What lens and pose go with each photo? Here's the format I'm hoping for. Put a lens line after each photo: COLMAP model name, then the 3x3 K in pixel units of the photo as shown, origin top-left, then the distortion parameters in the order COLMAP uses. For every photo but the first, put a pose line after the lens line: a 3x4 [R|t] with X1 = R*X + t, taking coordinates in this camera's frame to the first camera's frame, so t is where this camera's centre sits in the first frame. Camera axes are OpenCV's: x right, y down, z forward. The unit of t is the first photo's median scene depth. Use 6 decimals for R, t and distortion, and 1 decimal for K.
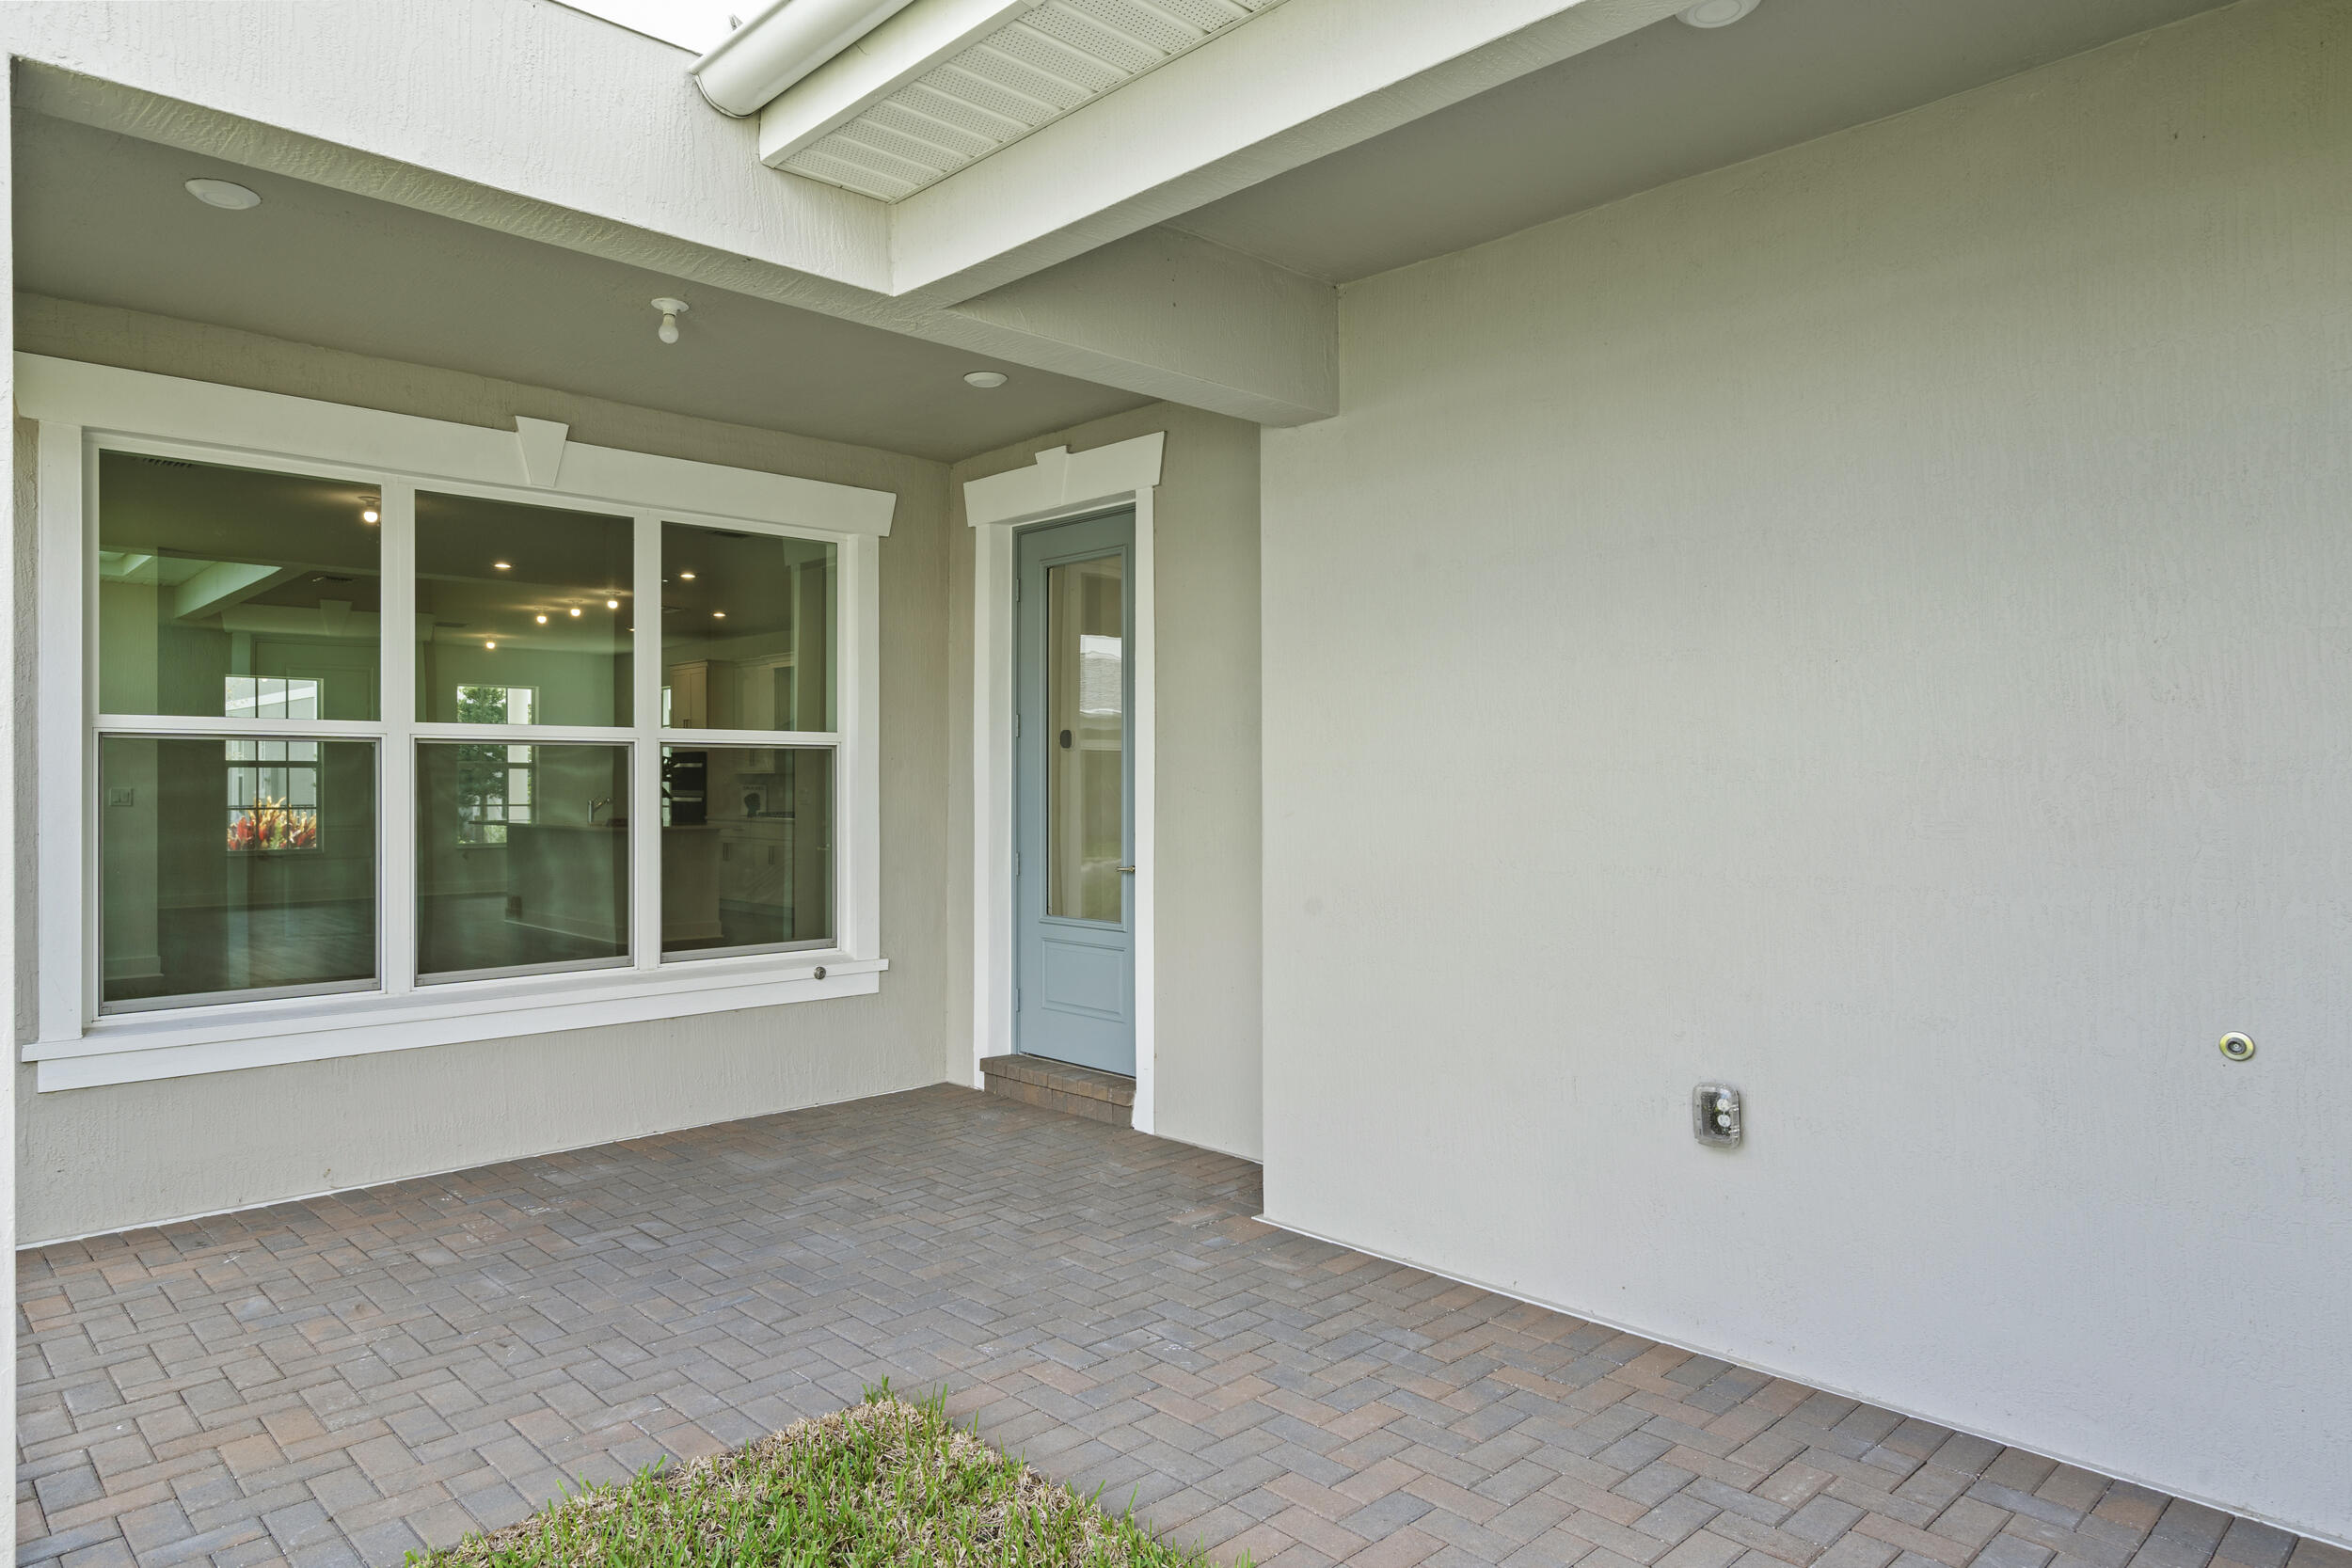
lens RADIAL K [[1438.4, 0, 1177.7], [0, 1438.4, 774.1], [0, 0, 1]] dist [-0.000895, 0.000533]
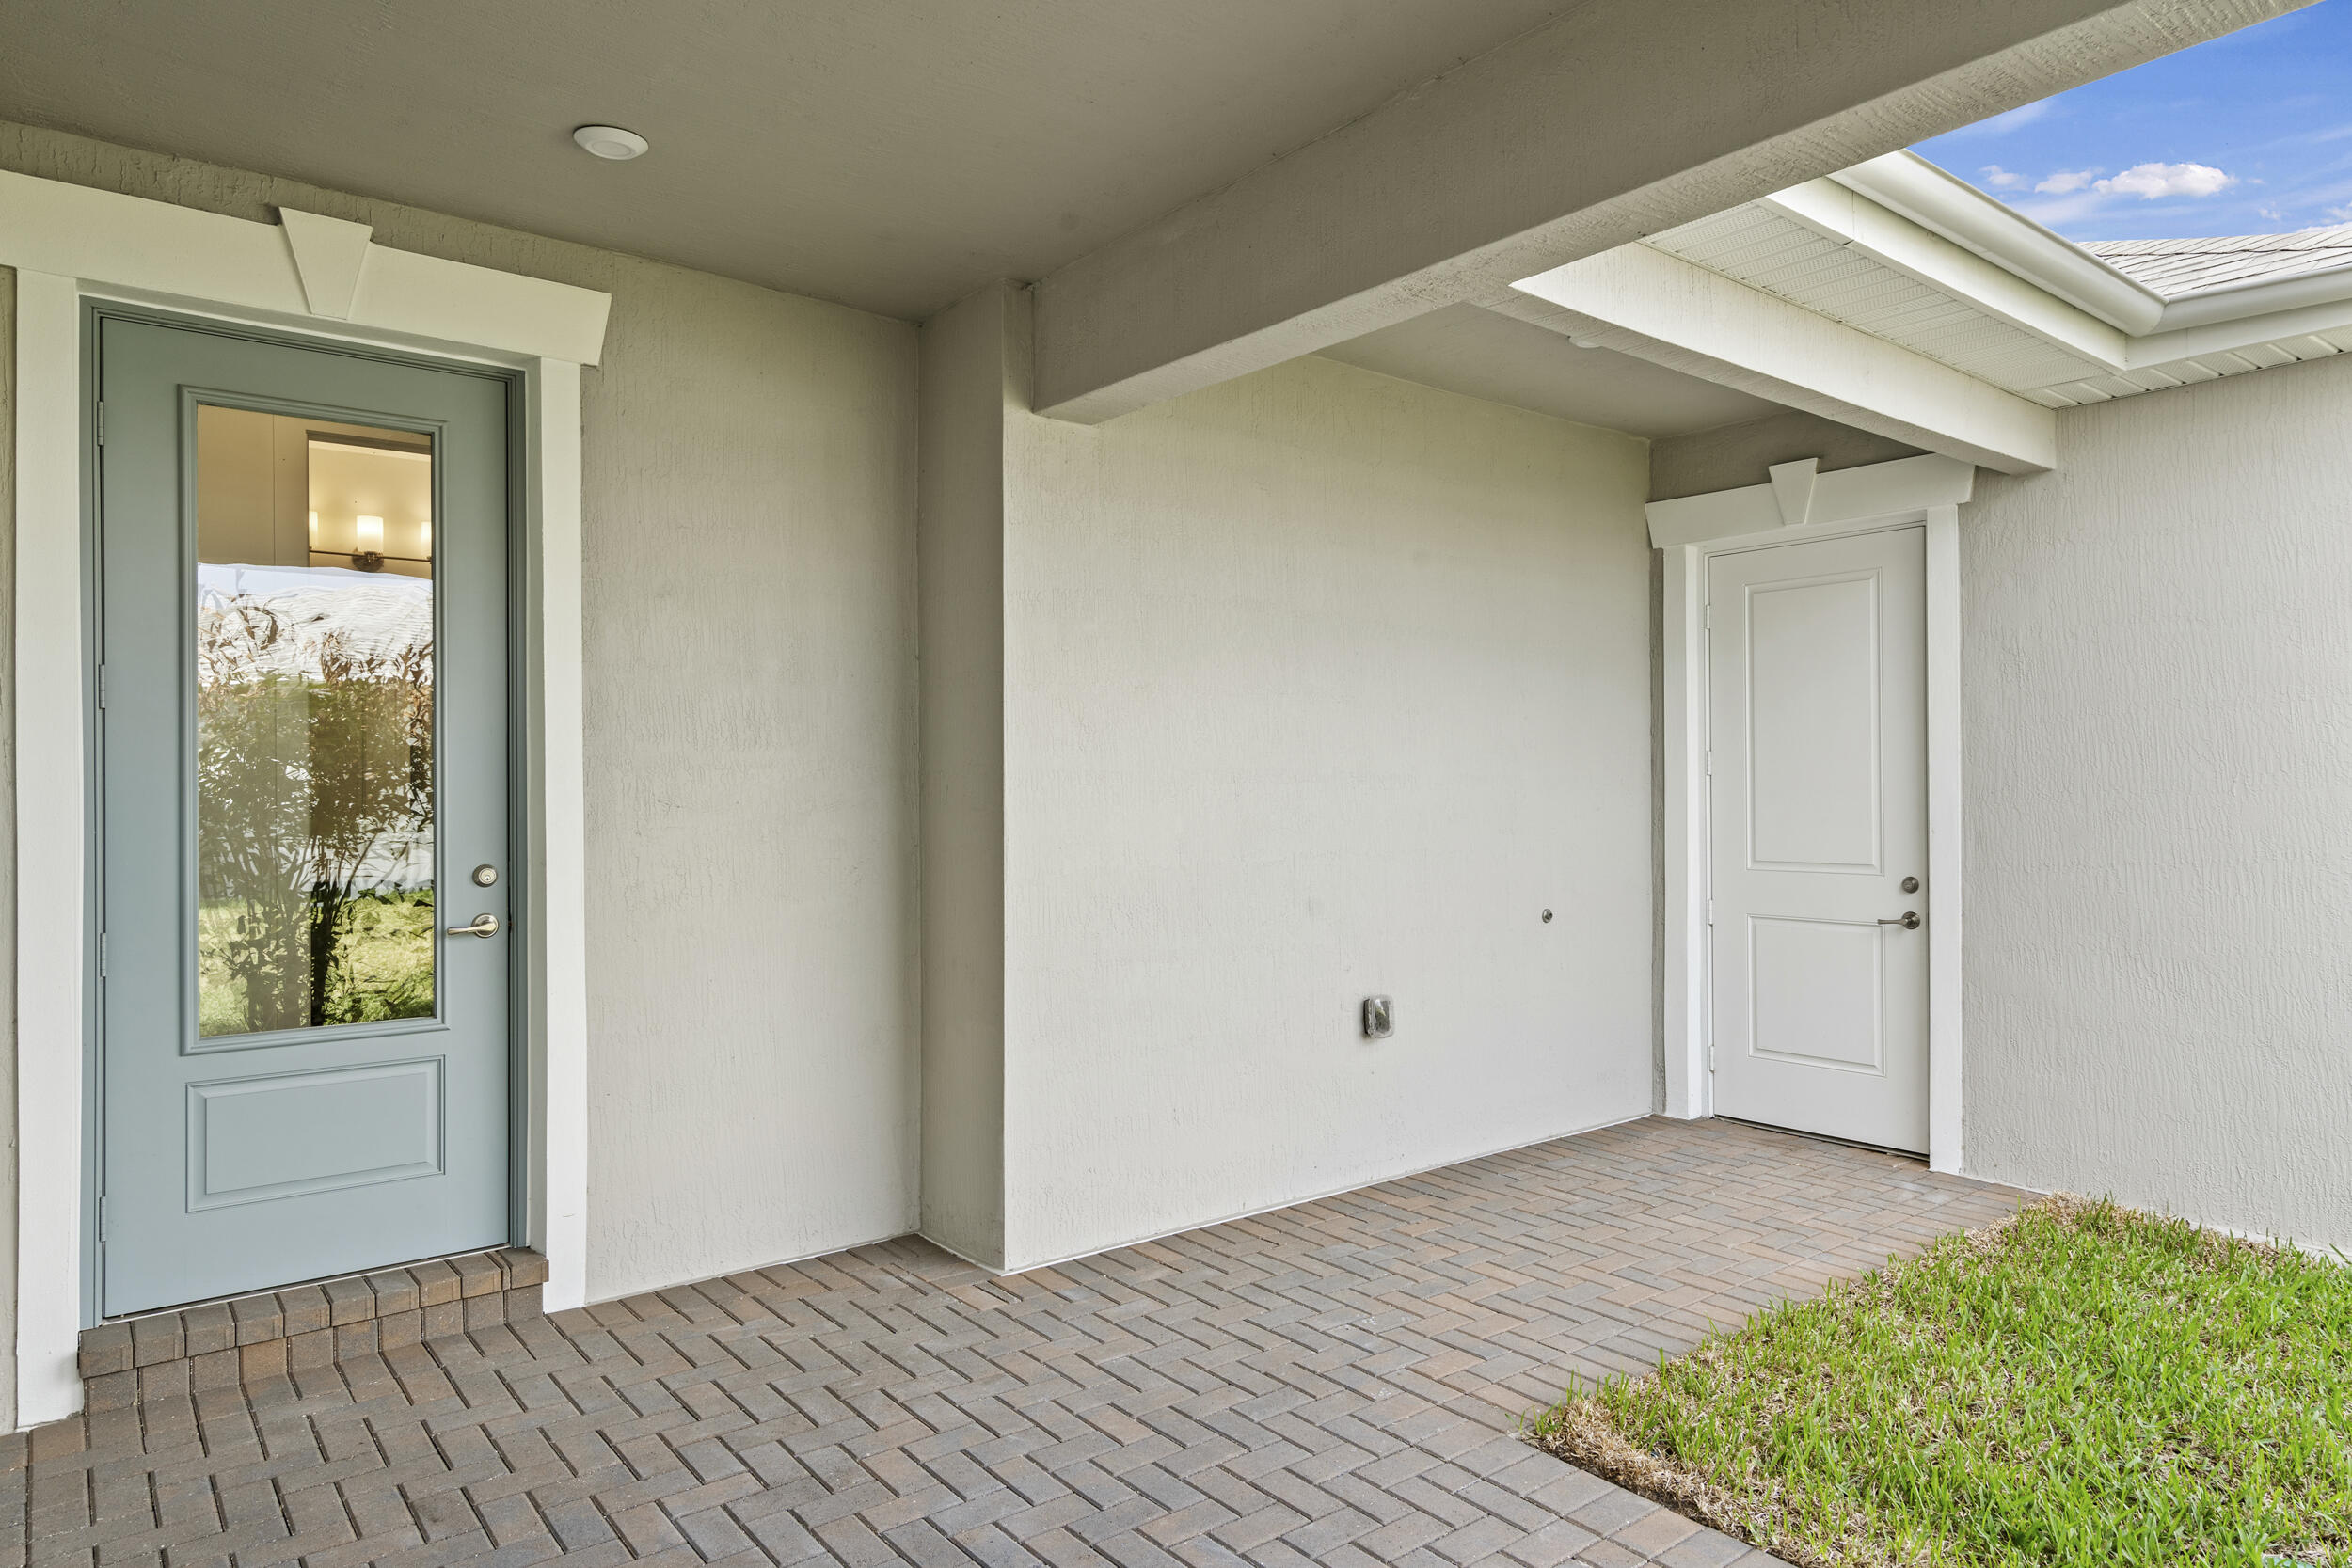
lens RADIAL K [[1438.4, 0, 1178.0], [0, 1438.4, 790.2], [0, 0, 1]] dist [-0.000895, 0.000533]
pose [[0.096091, -0.004151, 0.995364, -1.081569], [-0.002029, 0.999988, 0.004366, -0.000239], [-0.995370, -0.002439, 0.096081, 1.043108]]
